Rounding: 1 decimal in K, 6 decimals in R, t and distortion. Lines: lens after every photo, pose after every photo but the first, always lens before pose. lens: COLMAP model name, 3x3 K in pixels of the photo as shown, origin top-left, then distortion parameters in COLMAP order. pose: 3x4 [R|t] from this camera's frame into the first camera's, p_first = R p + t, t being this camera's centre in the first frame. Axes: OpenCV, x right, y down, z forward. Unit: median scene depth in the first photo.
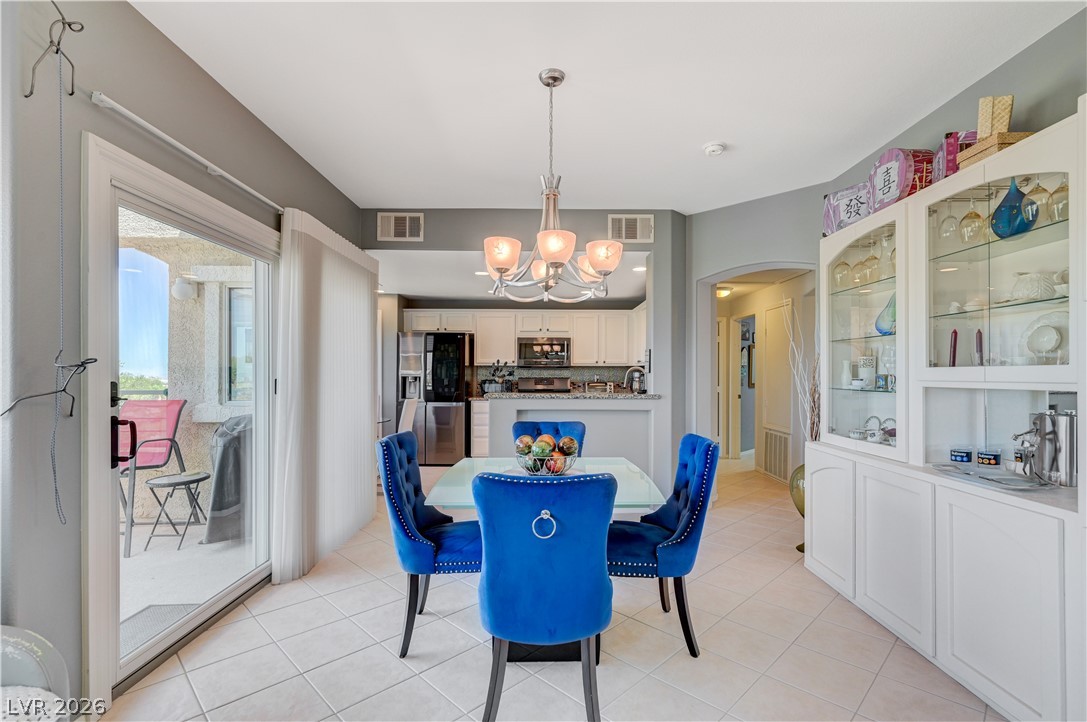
lens RADIAL K [[499.4, 0, 548.8], [0, 499.4, 374.1], [0, 0, 1]] dist [0.002006, 0.002188]
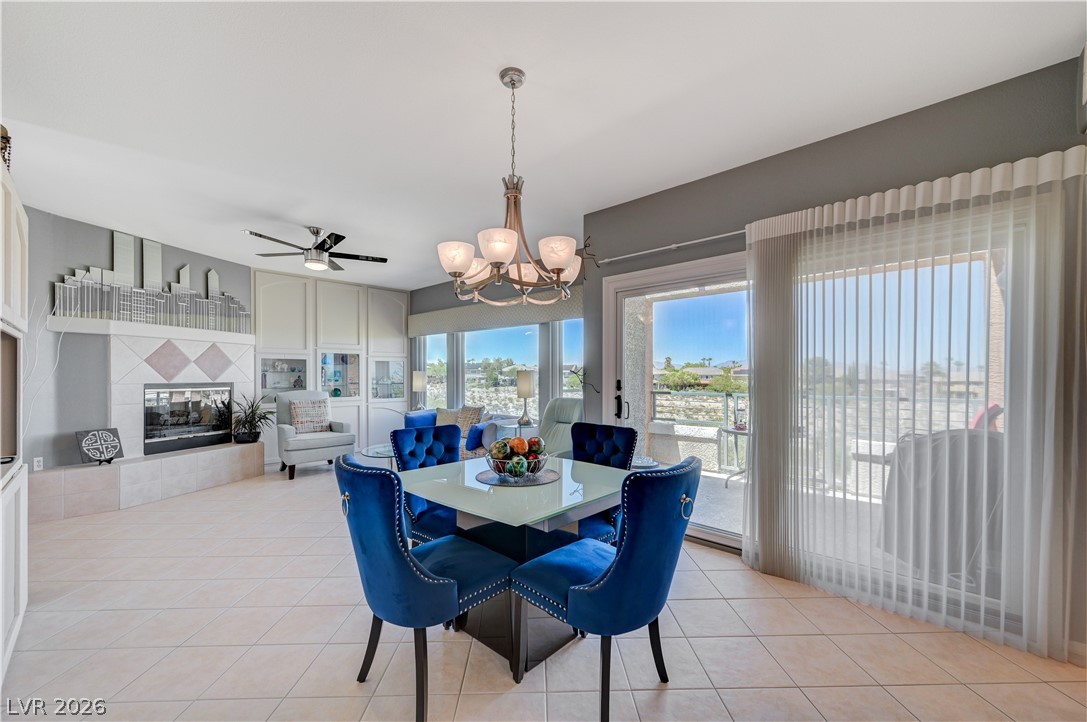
lens RADIAL K [[430.6, 0, 544.5], [0, 430.6, 377.0], [0, 0, 1]] dist [0.000408, 0.001880]
pose [[-0.689228, 0.001209, -0.724544, 0.331872], [-0.002572, 0.999988, 0.004116, -0.000918], [0.724540, 0.004701, -0.689216, 0.910191]]
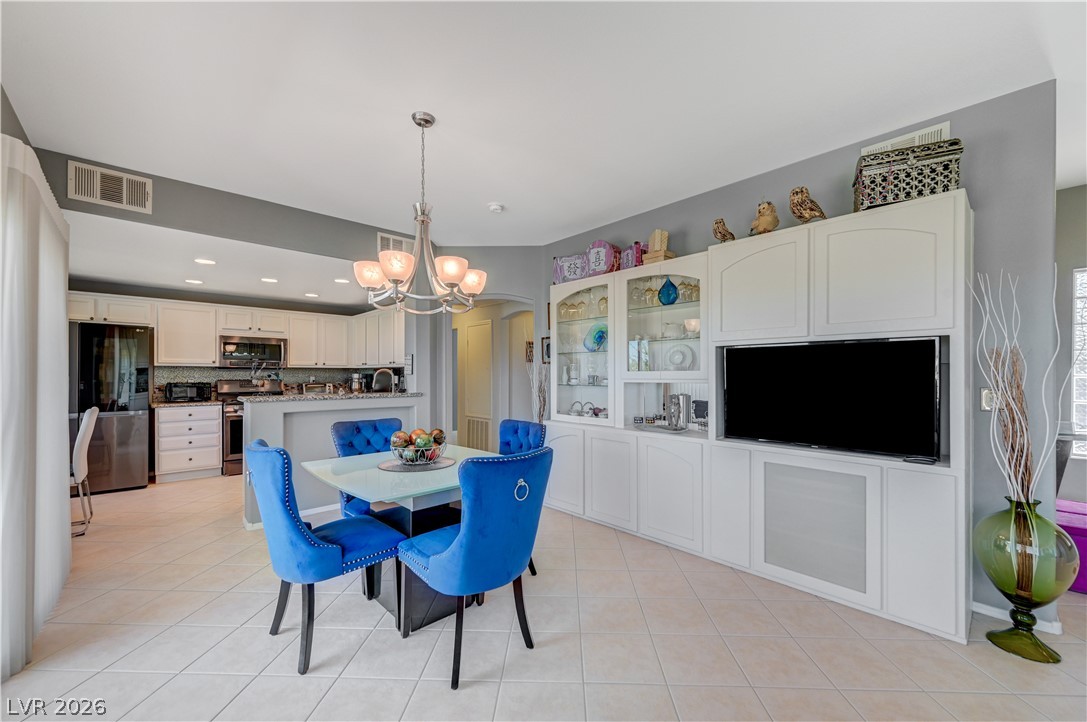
lens RADIAL K [[430.6, 0, 547.2], [0, 430.6, 376.7], [0, 0, 1]] dist [0.000408, 0.001880]
pose [[0.732532, -0.005612, 0.680709, -0.259562], [0.002879, 0.999983, 0.005146, -0.001435], [-0.680726, -0.001810, 0.732536, 0.041781]]
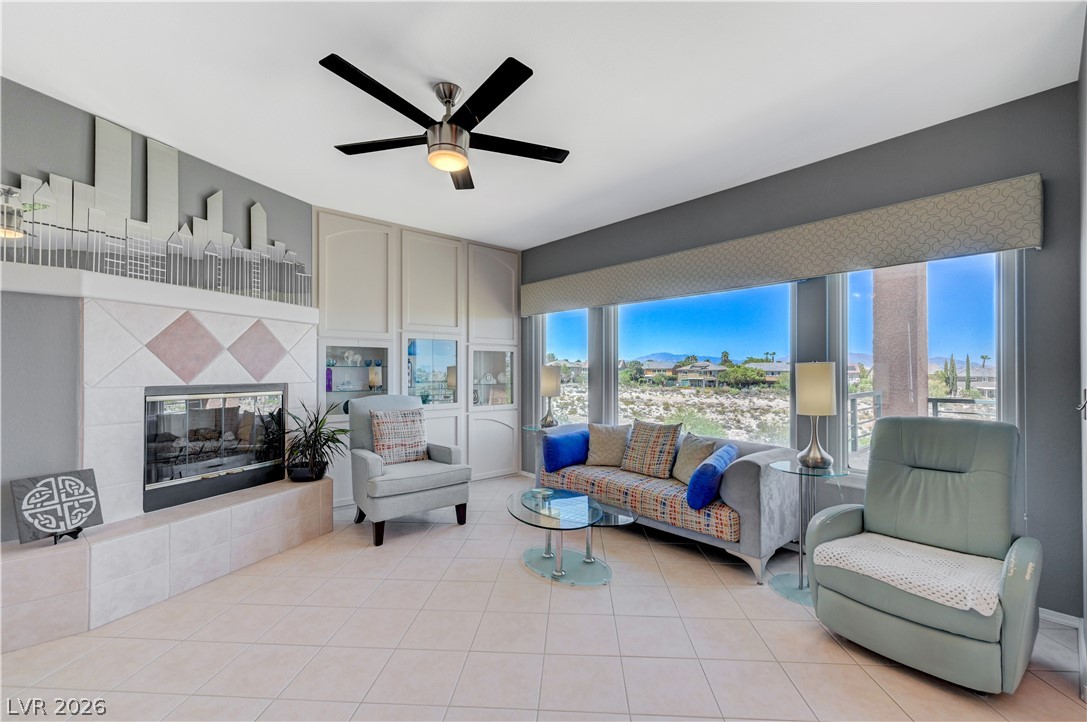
lens RADIAL K [[457.1, 0, 540.6], [0, 457.1, 369.0], [0, 0, 1]] dist [0.006183, -0.000046]
pose [[-0.754279, -0.005503, -0.656531, 0.249056], [-0.003100, 0.999984, -0.004820, -0.000698], [0.656546, -0.001600, -0.754284, 0.333191]]
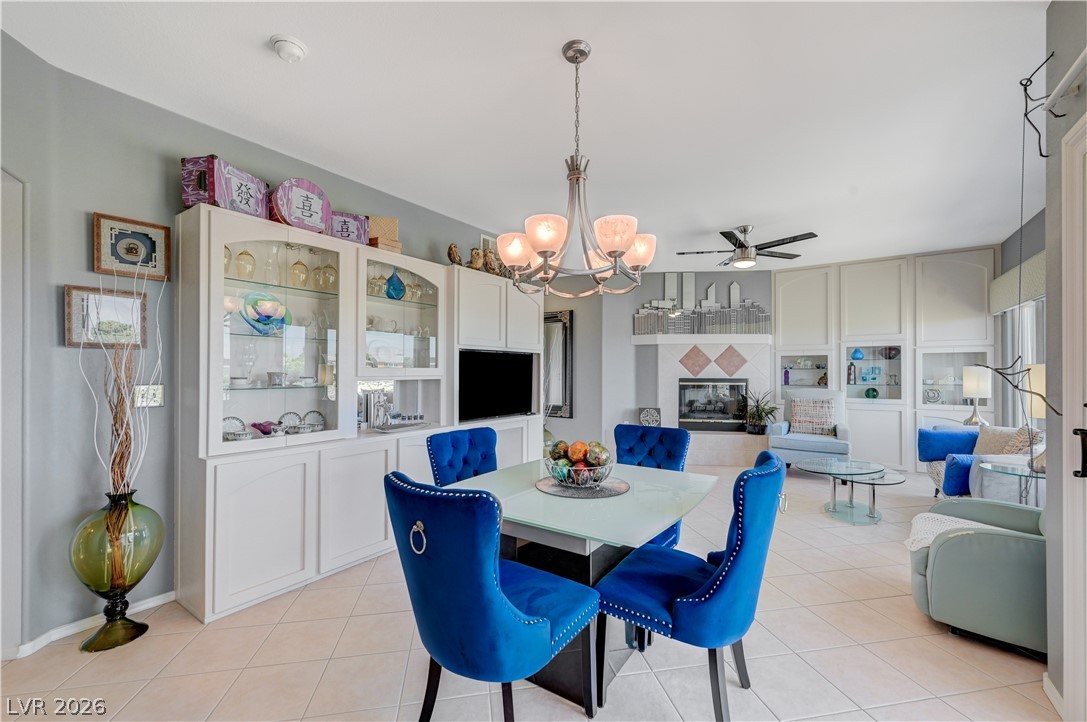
lens RADIAL K [[457.1, 0, 556.6], [0, 457.1, 367.7], [0, 0, 1]] dist [0.006183, -0.000046]
pose [[-0.833396, 0.001733, 0.552673, -0.244919], [-0.001843, 0.999981, -0.005916, -0.003122], [-0.552673, -0.005949, -0.833377, 0.967296]]
